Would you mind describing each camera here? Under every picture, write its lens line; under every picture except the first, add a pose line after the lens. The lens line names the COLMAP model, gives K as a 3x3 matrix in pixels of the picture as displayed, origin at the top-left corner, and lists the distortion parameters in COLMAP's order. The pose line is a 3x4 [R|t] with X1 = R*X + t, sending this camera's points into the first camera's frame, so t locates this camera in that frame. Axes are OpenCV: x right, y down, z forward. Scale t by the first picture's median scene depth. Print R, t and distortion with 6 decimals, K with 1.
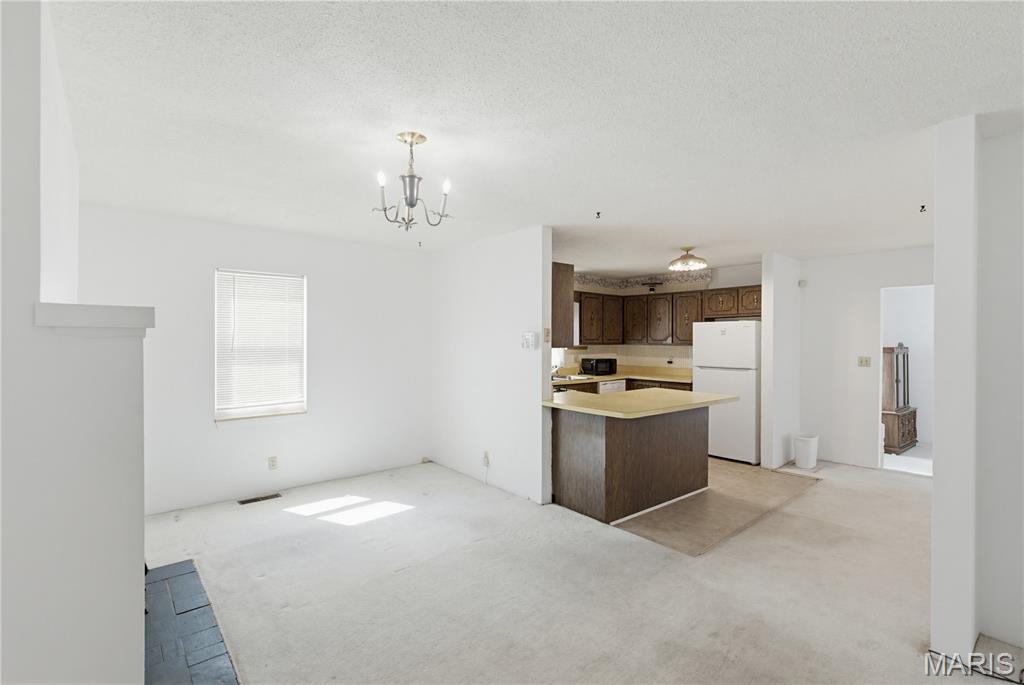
lens RADIAL K [[469.6, 0, 512.0], [0, 469.6, 340.7], [0, 0, 1]] dist [0.001397, 0.002069]
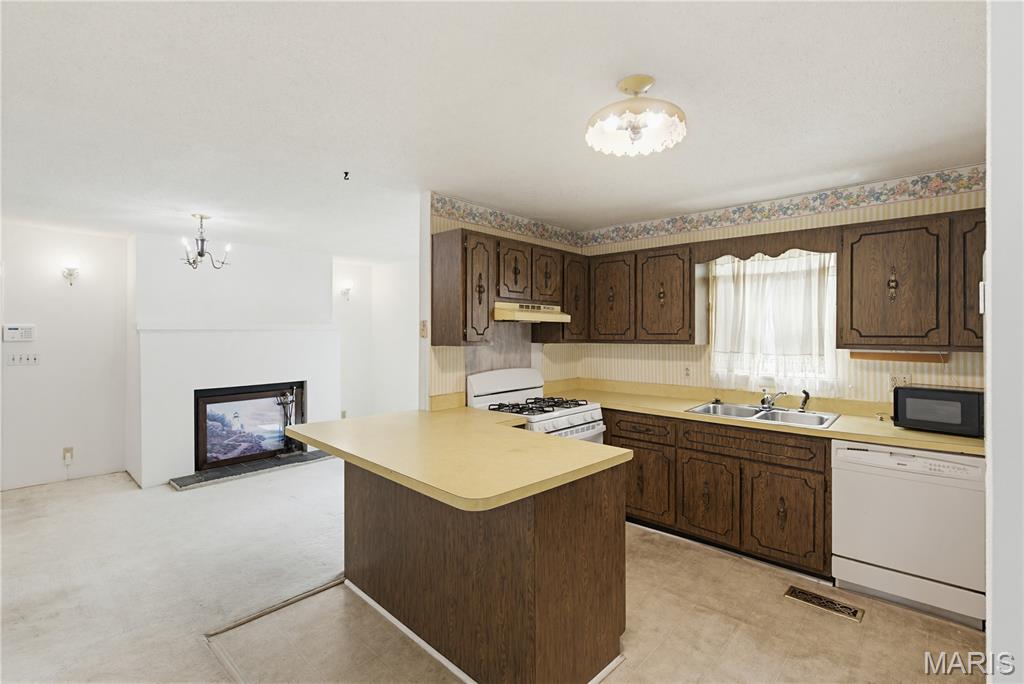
lens RADIAL K [[469.6, 0, 507.7], [0, 469.6, 334.9], [0, 0, 1]] dist [0.001397, 0.002069]
pose [[0.106087, -0.001094, -0.994356, 0.544324], [-0.006965, 0.999974, -0.001843, -0.000579], [0.994332, 0.007121, 0.106077, 0.645578]]
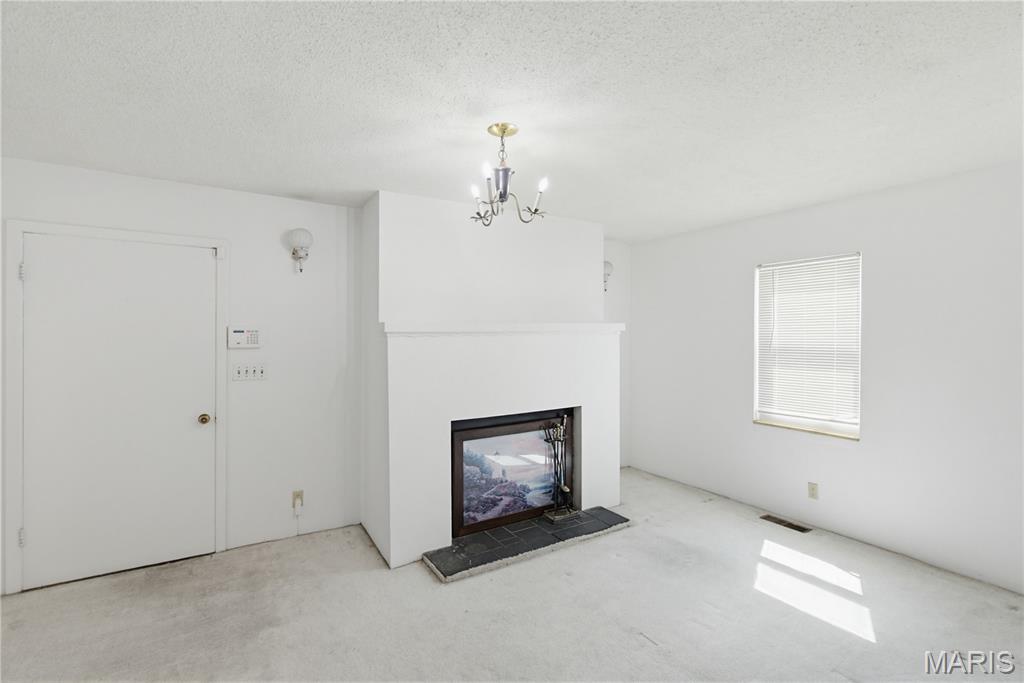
lens RADIAL K [[469.6, 0, 512.7], [0, 469.6, 337.3], [0, 0, 1]] dist [0.001397, 0.002069]
pose [[-0.176478, -0.001005, -0.984304, 0.237549], [-0.007068, 0.999975, 0.000246, -0.001436], [0.984279, 0.007001, -0.176481, 0.387141]]
